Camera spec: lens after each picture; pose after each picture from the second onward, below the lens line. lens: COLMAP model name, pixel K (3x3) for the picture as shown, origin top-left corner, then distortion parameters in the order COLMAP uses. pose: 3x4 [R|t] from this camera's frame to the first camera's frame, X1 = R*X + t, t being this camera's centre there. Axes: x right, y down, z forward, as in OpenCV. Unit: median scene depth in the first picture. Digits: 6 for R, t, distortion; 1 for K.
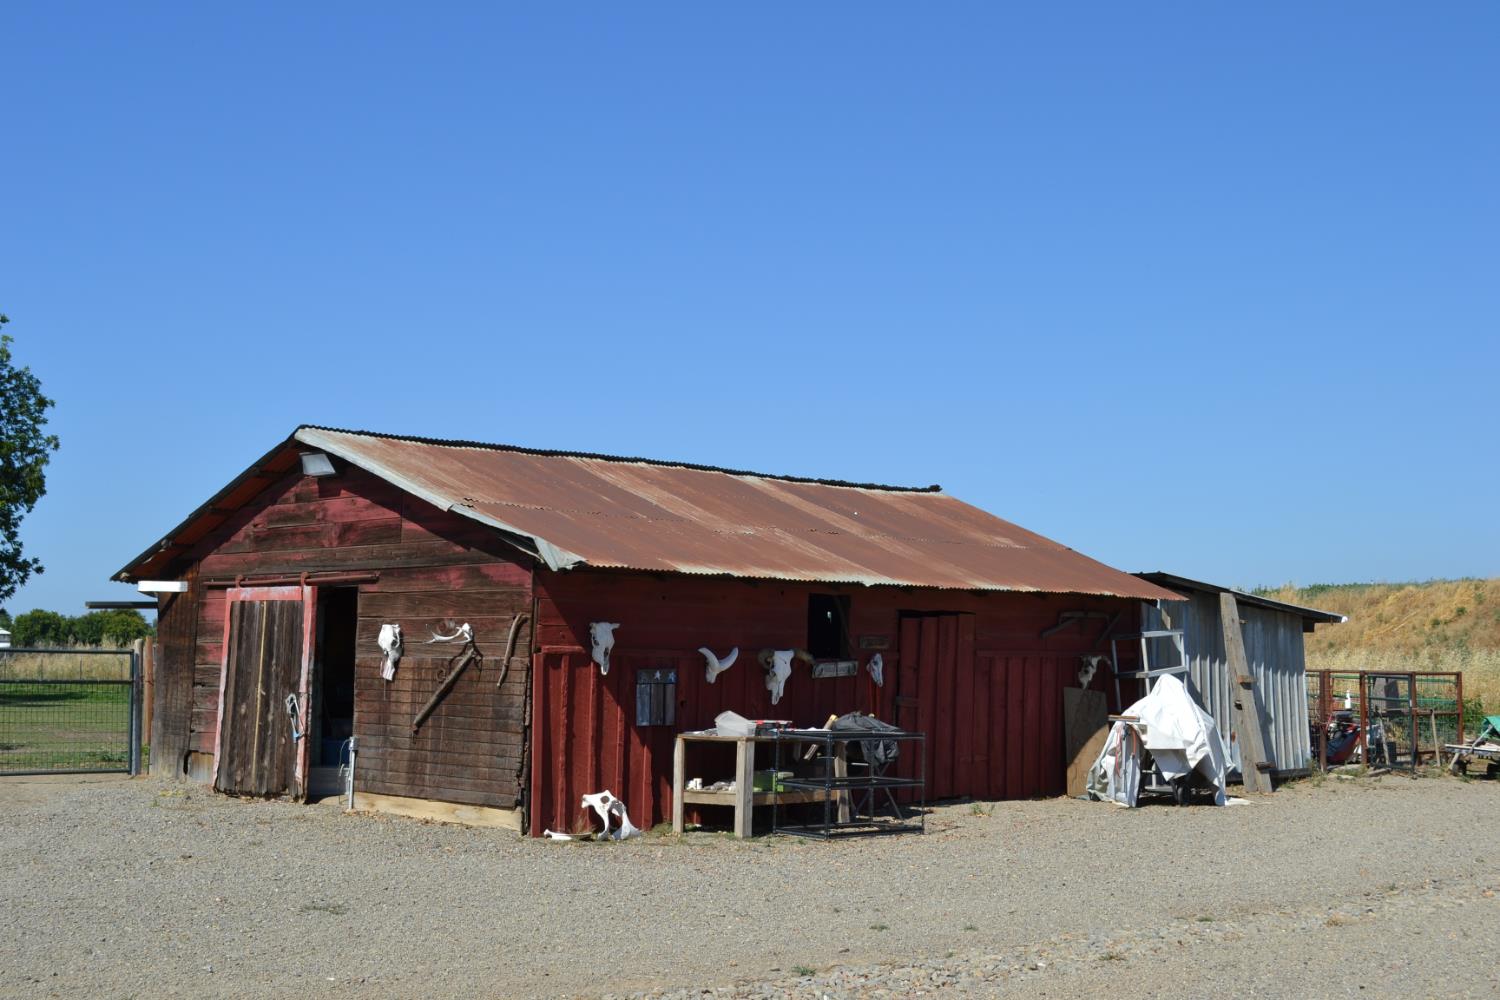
lens RADIAL K [[1977.5, 0, 743.8], [0, 1977.5, 497.1], [0, 0, 1]] dist [0.027015, 0.000000]
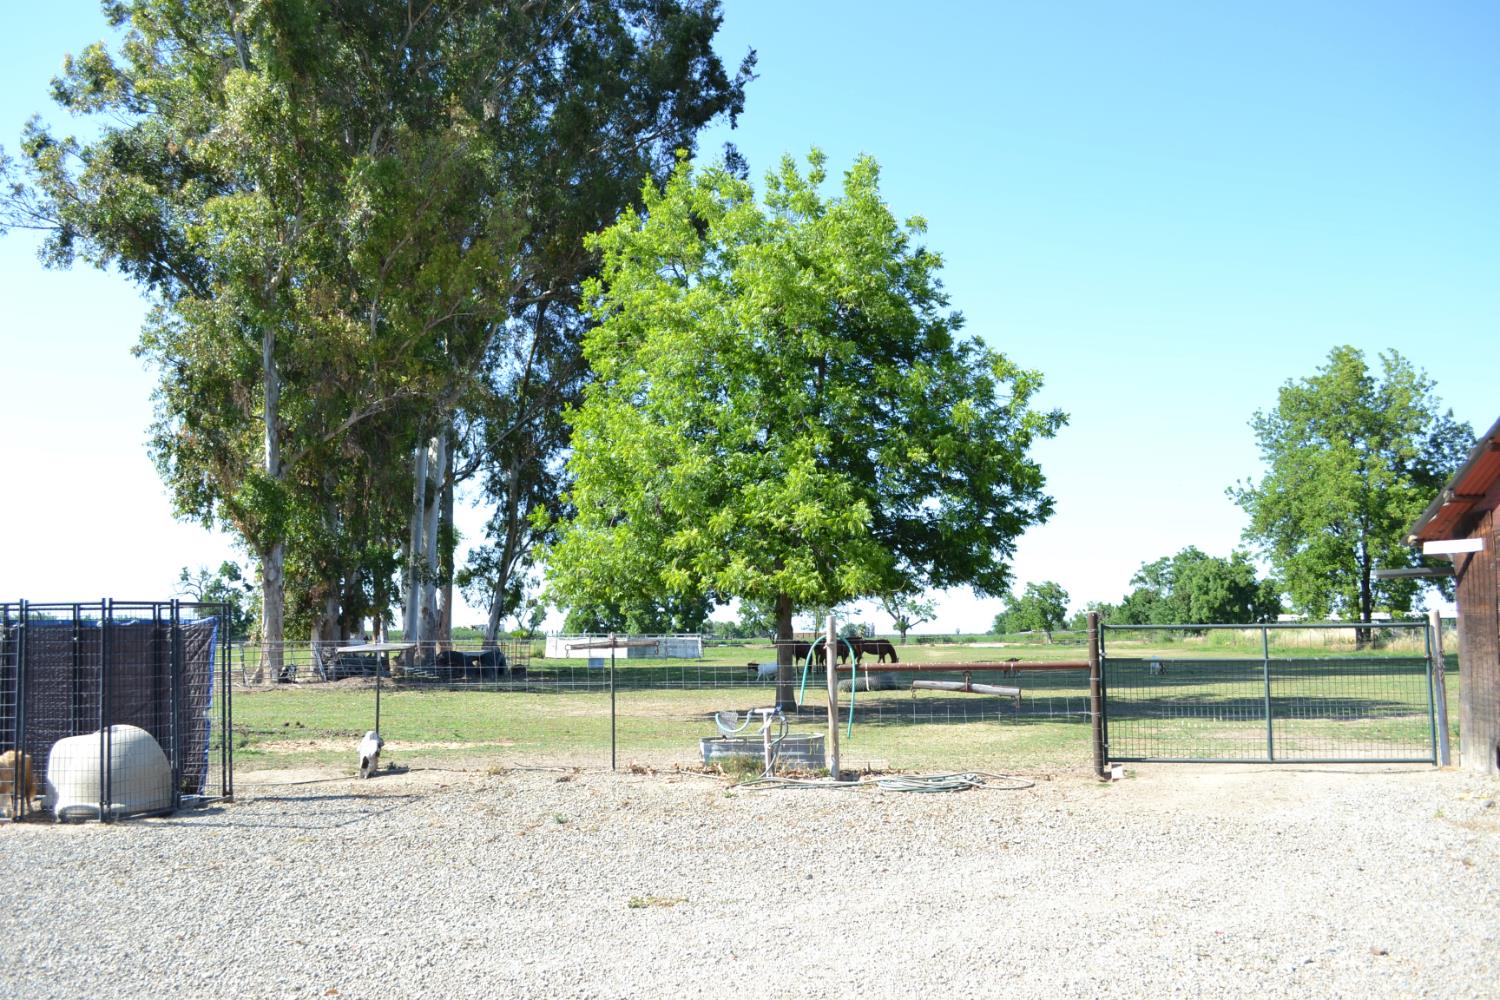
lens RADIAL K [[1206.5, 0, 756.6], [0, 1206.5, 506.7], [0, 0, 1]] dist [-0.078159, 0.003531]
pose [[0.605843, -0.100906, -0.789159, -0.078831], [0.075921, 0.994730, -0.068906, 0.042814], [0.791953, -0.018167, 0.610312, 0.484209]]
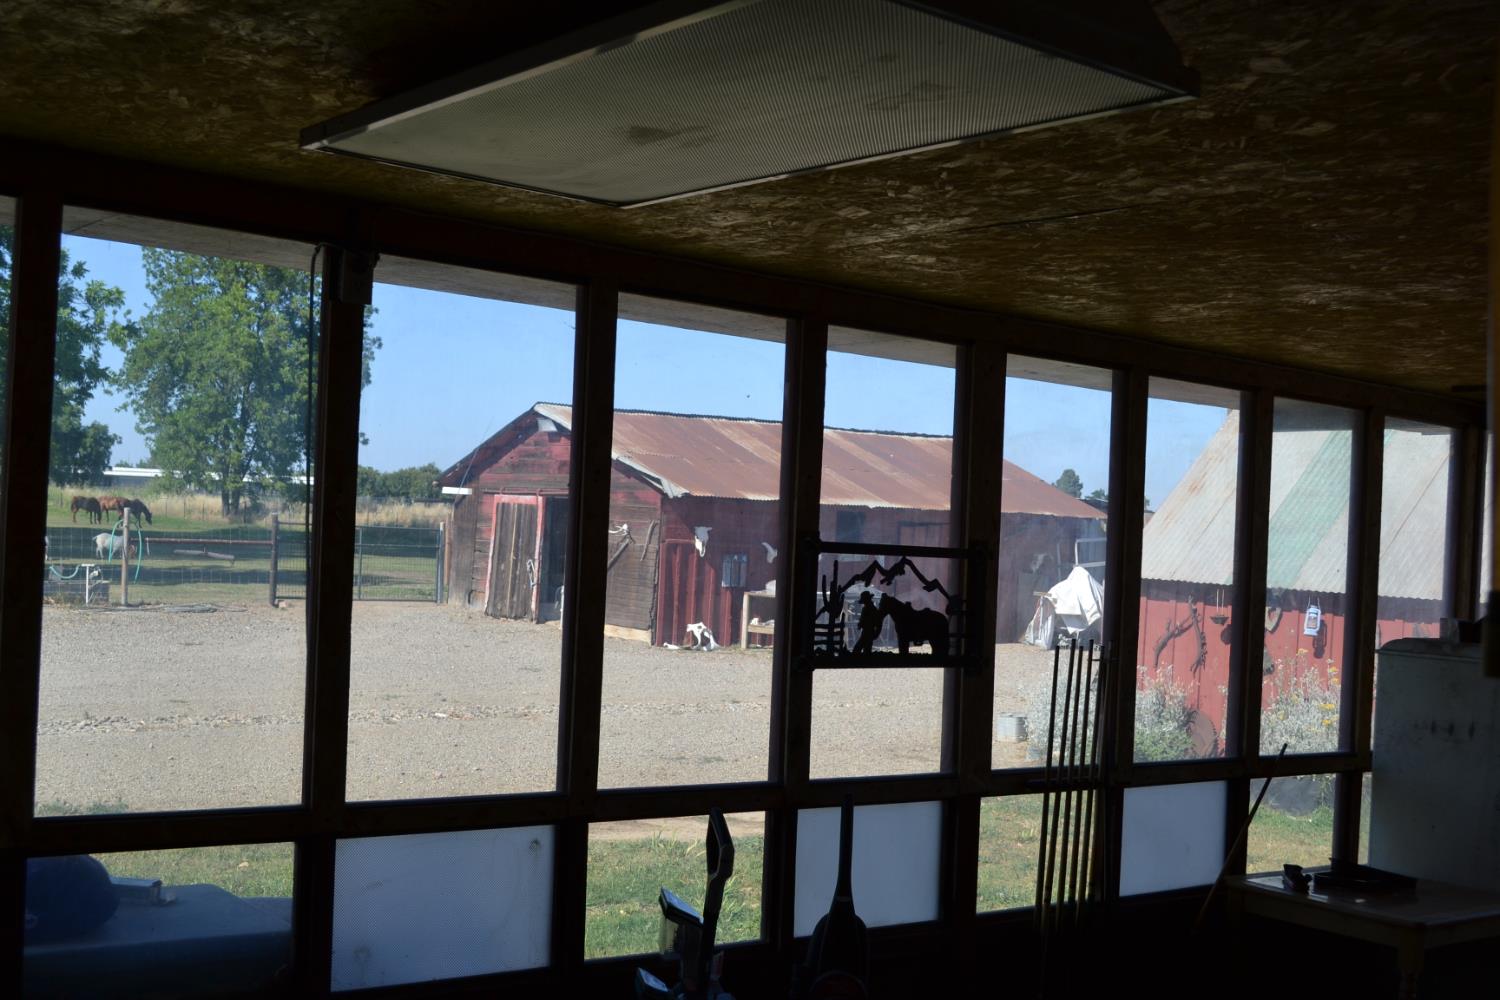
lens RADIAL K [[1737.1, 0, 755.5], [0, 1737.1, 504.3], [0, 0, 1]] dist [0.021718, 0.000000]
pose [[0.992668, 0.034343, -0.115894, 0.132481], [-0.026272, 0.997168, 0.070463, -0.056815], [0.117985, -0.066901, 0.990759, -0.442545]]
